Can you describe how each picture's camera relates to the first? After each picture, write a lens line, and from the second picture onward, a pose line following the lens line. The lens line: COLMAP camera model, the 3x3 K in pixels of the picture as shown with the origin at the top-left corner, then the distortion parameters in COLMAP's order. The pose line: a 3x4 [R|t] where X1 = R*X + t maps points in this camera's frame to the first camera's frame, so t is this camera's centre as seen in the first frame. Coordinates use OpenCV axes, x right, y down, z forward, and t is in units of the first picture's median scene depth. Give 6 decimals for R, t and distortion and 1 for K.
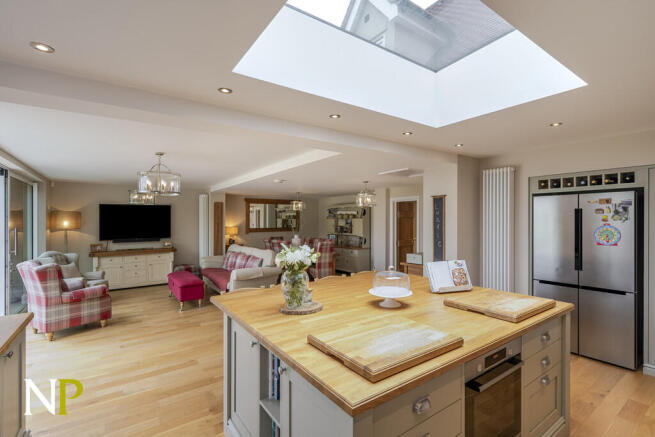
lens RADIAL K [[301.6, 0, 328.2], [0, 301.6, 222.9], [0, 0, 1]] dist [-0.000165, 0.000585]
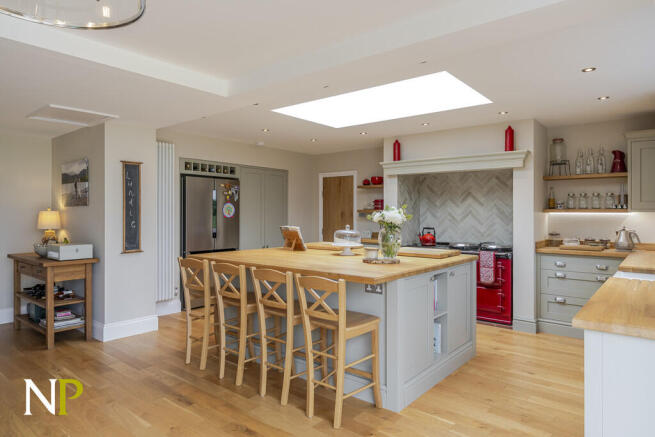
lens RADIAL K [[409.6, 0, 326.6], [0, 409.6, 217.0], [0, 0, 1]] dist [-0.002670, -0.000174]
pose [[-0.258458, -0.007137, 0.965996, -0.778959], [0.001988, 0.999967, 0.007920, 0.043683], [-0.966021, 0.003967, -0.258435, 0.799848]]
